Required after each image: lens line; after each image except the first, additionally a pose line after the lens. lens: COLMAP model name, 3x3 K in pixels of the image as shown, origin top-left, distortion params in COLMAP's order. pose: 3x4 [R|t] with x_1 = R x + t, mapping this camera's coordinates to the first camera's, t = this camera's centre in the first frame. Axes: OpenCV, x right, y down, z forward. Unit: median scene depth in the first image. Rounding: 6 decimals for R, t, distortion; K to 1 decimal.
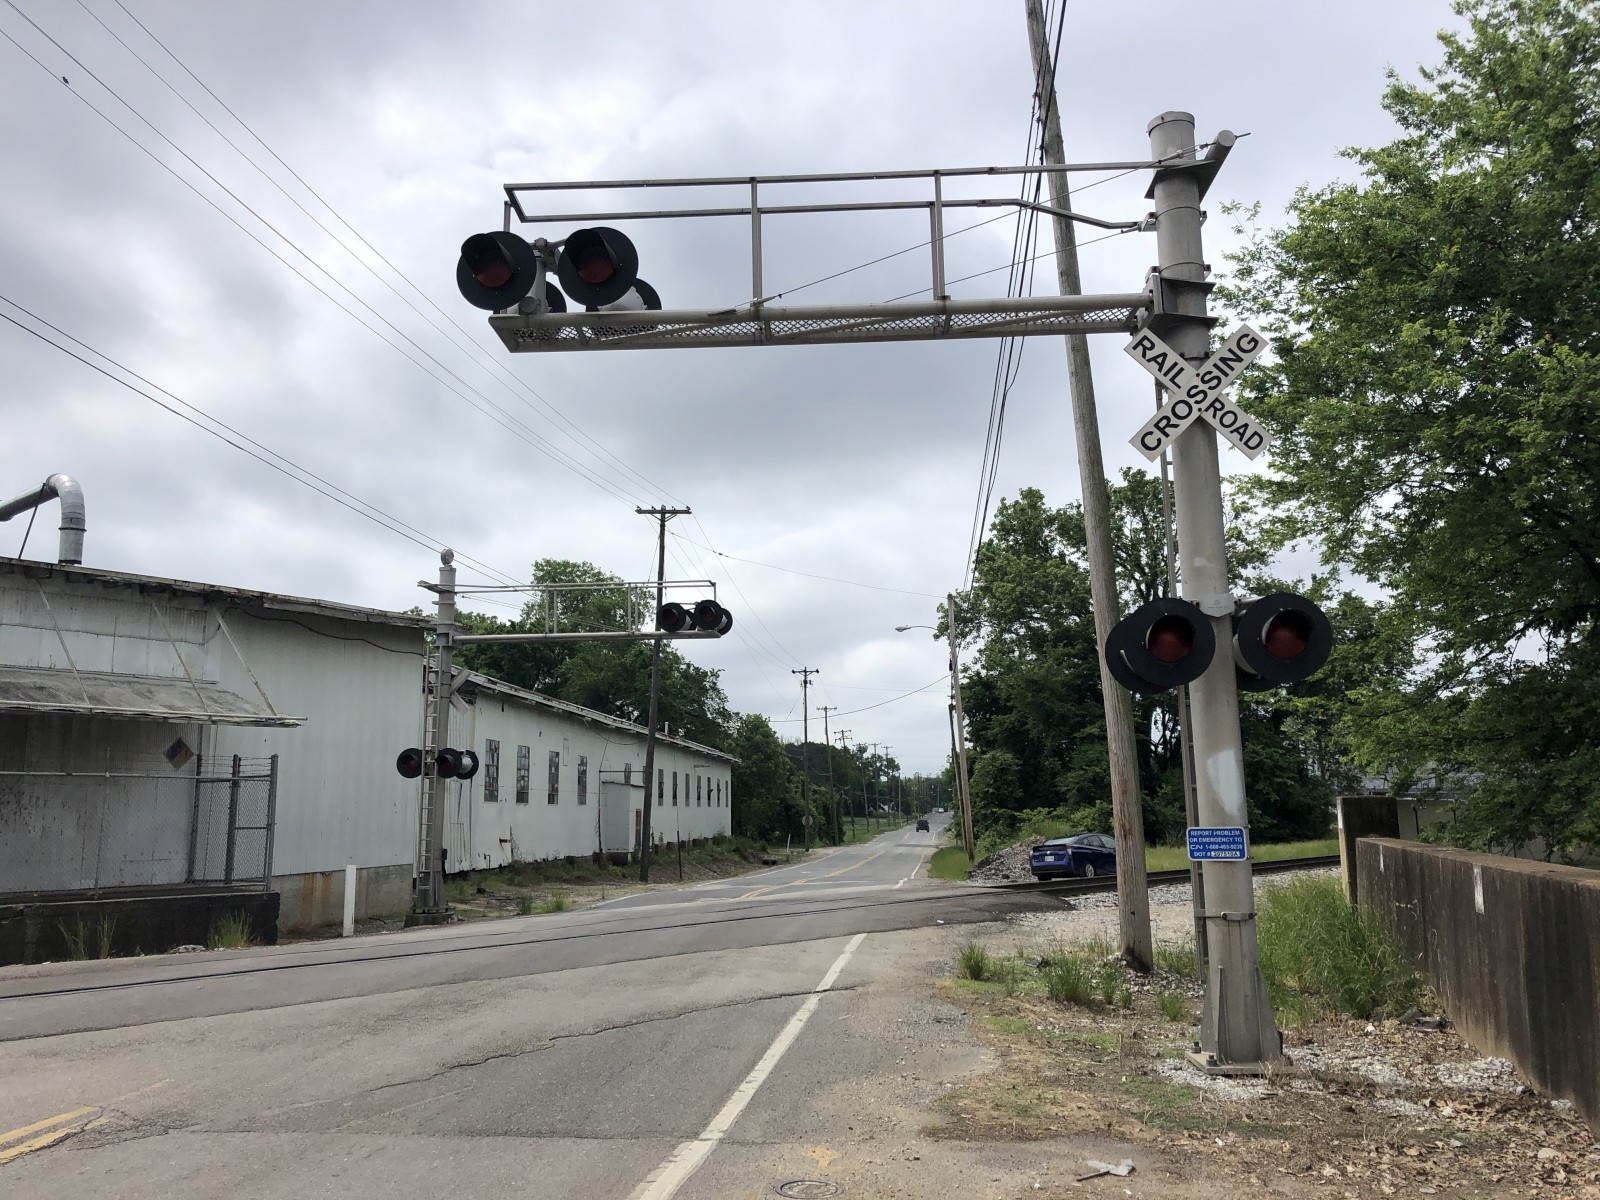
lens RADIAL K [[1302.0, 0, 788.0], [0, 1302.0, 576.3], [0, 0, 1]] dist [0.062401, -0.056624]
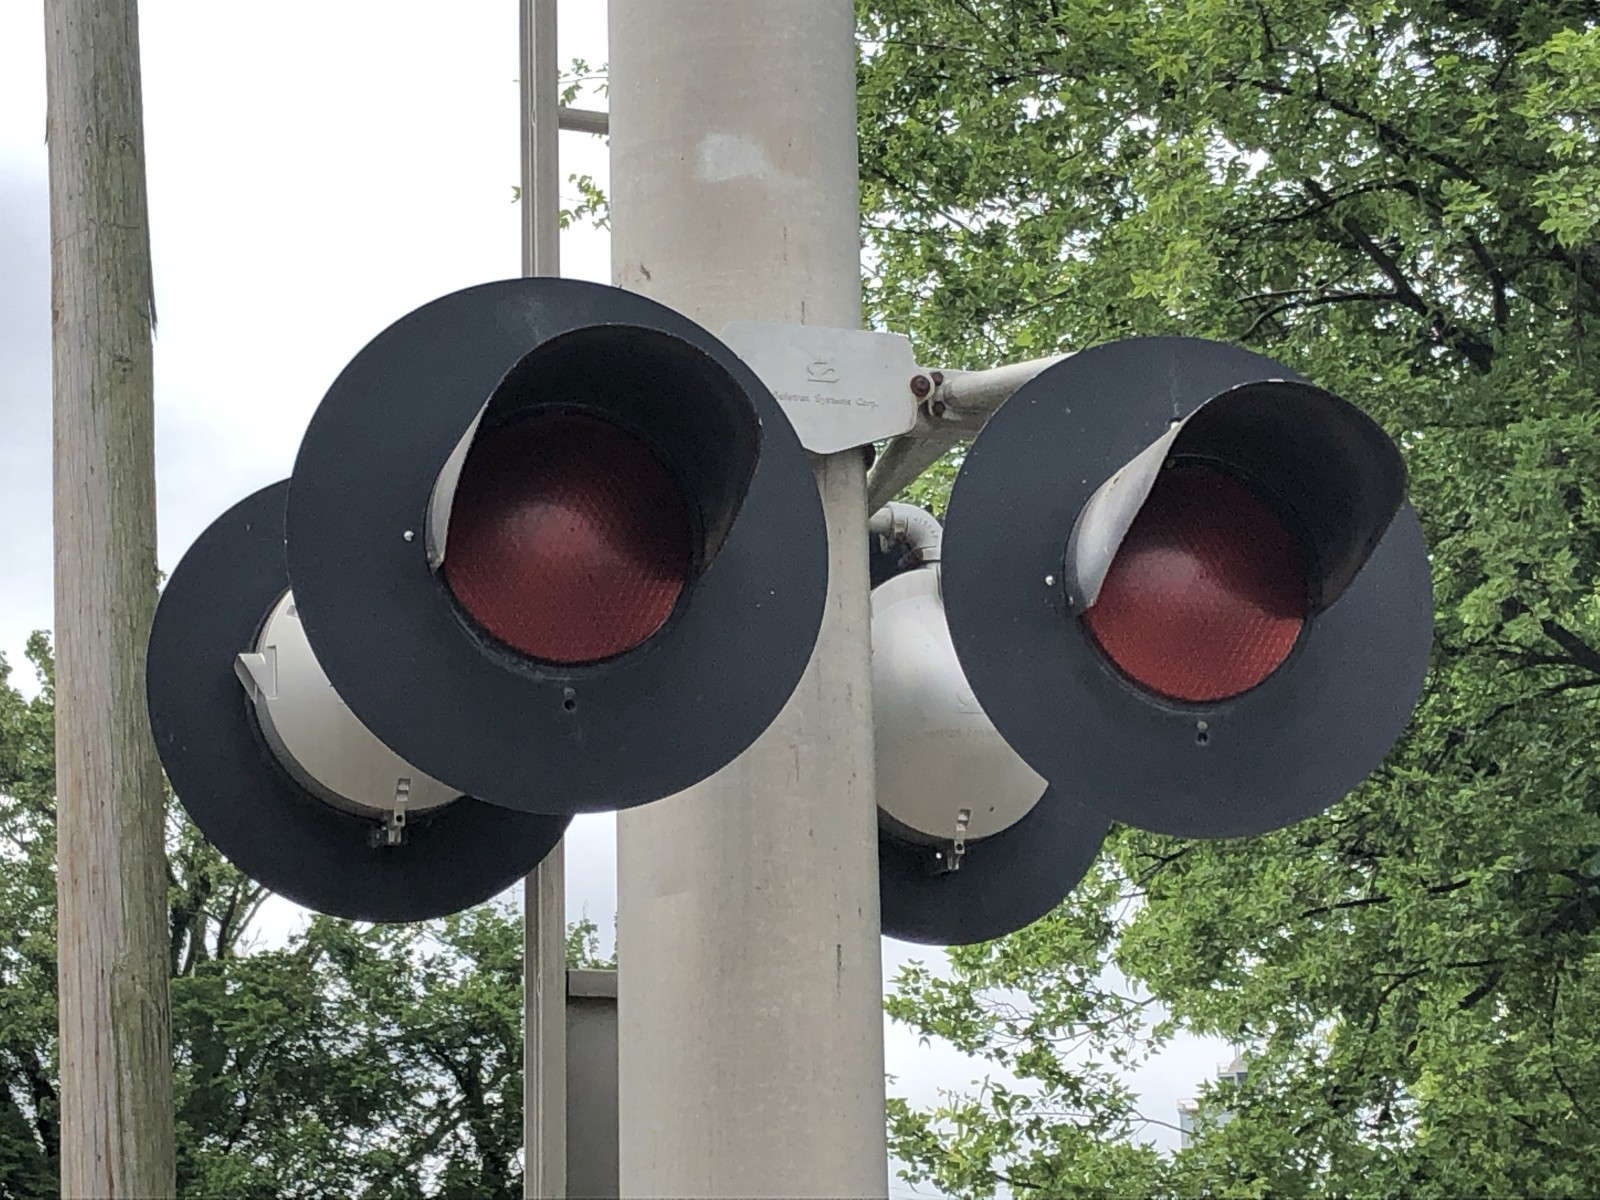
lens RADIAL K [[3632.1, 0, 800.8], [0, 3632.1, 601.5], [0, 0, 1]] dist [0.208739, 0.000000]
pose [[0.902630, 0.113371, 0.415218, 0.136536], [-0.079468, 0.991998, -0.098101, 0.100504], [-0.423018, 0.055553, 0.904417, 0.600264]]
